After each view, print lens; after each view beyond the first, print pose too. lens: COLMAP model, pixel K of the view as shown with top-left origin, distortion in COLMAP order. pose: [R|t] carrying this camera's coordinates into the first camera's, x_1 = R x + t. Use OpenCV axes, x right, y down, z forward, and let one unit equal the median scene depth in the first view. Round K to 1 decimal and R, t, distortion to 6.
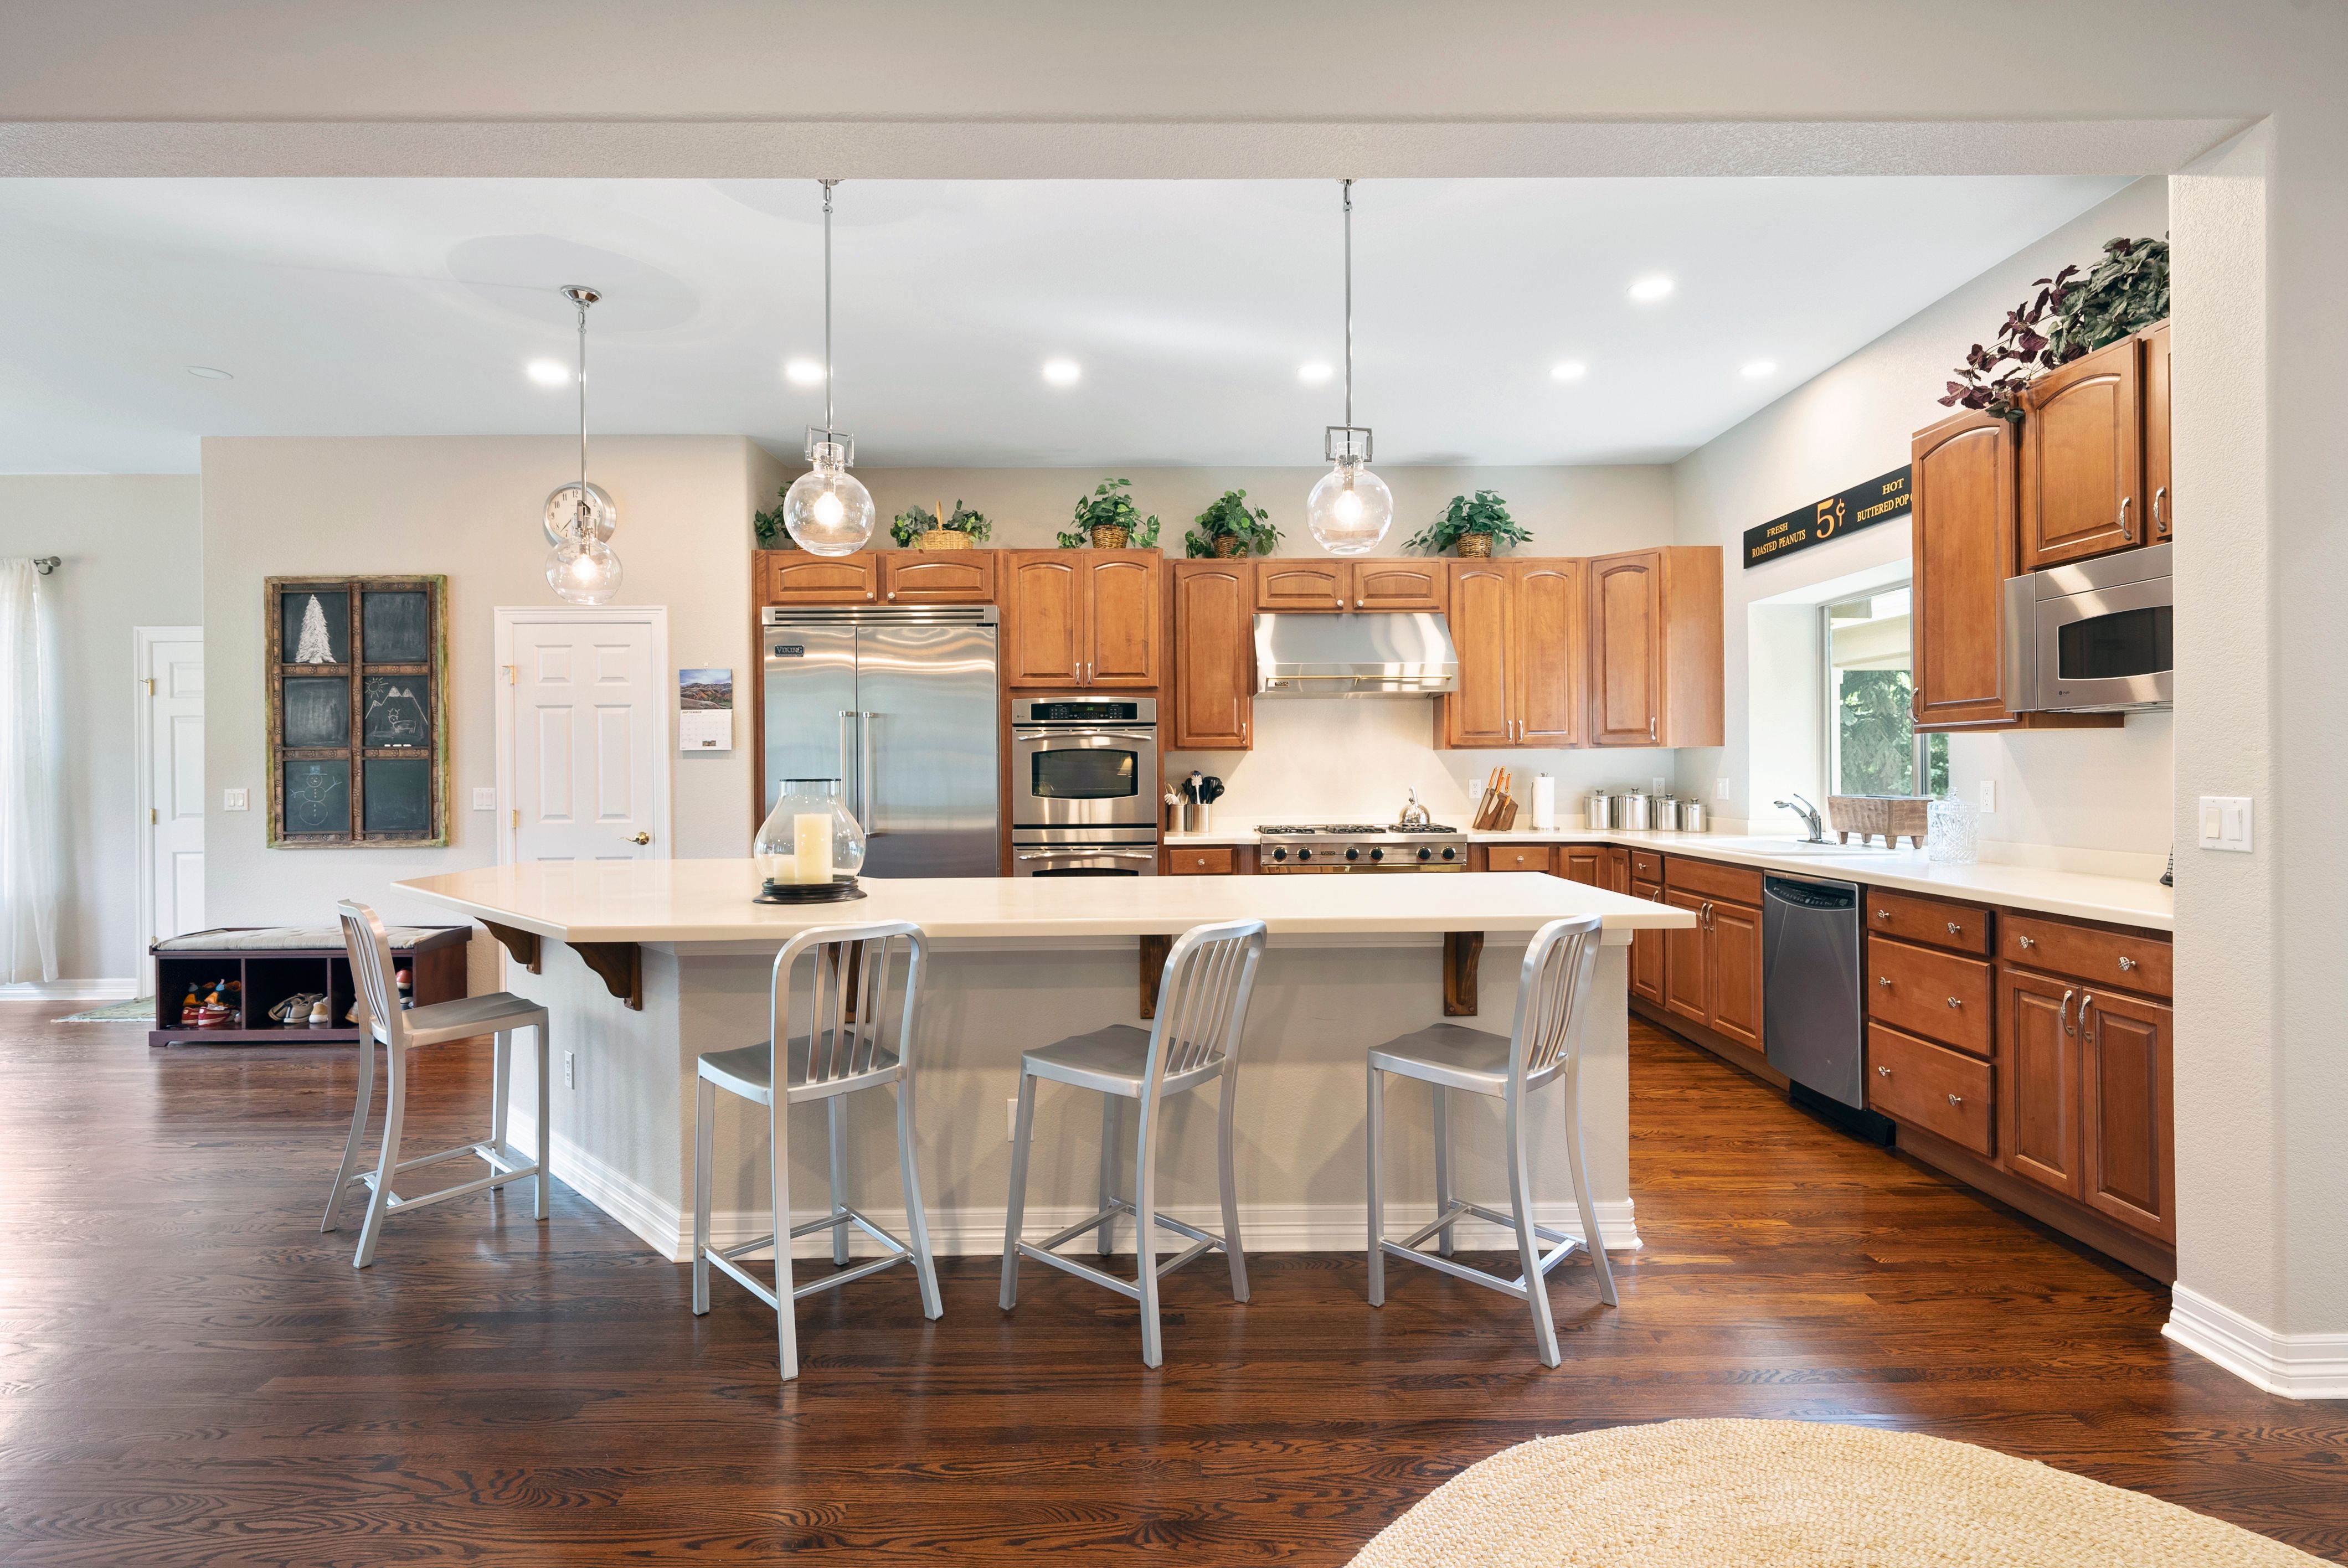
lens RADIAL K [[1111.5, 0, 1177.3], [0, 1111.5, 773.6], [0, 0, 1]] dist [-0.000540, -0.001882]
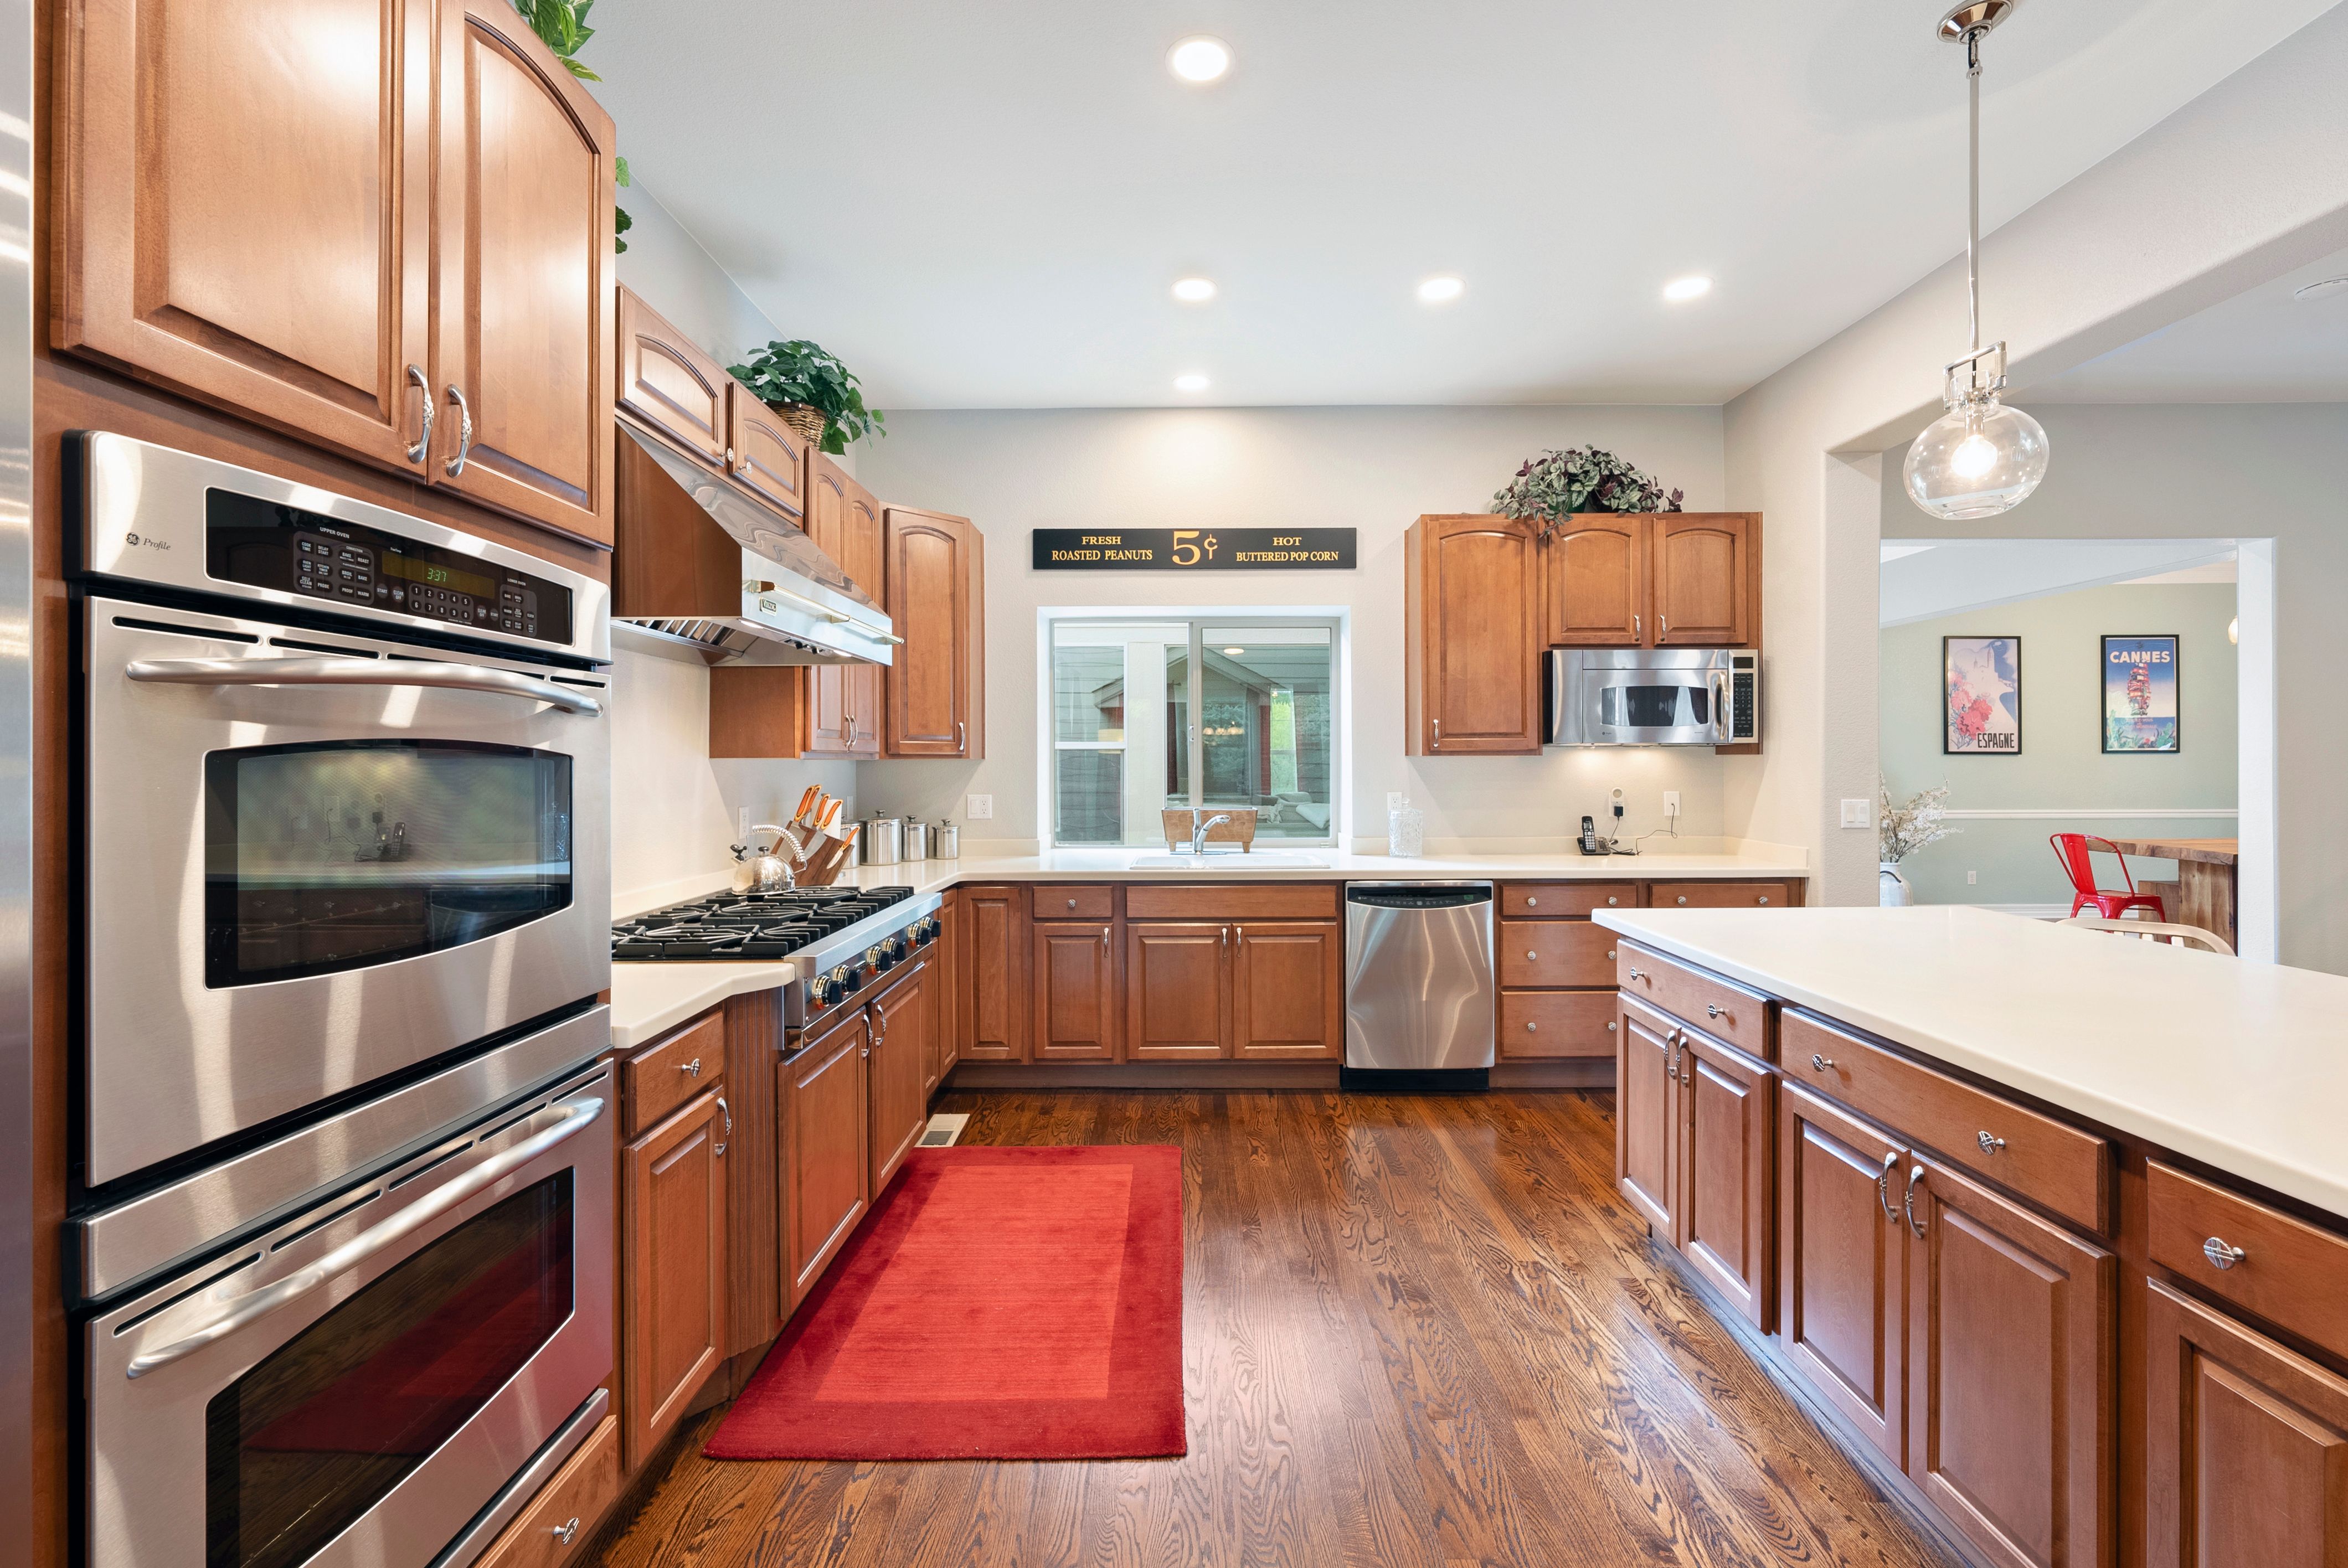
lens RADIAL K [[972.6, 0, 1180.2], [0, 972.6, 757.7], [0, 0, 1]] dist [-0.002626, -0.000538]
pose [[0.018773, 0.012025, 0.999751, -0.292394], [0.007034, 0.999901, -0.012159, -0.015225], [-0.999799, 0.007261, 0.018686, 0.849024]]
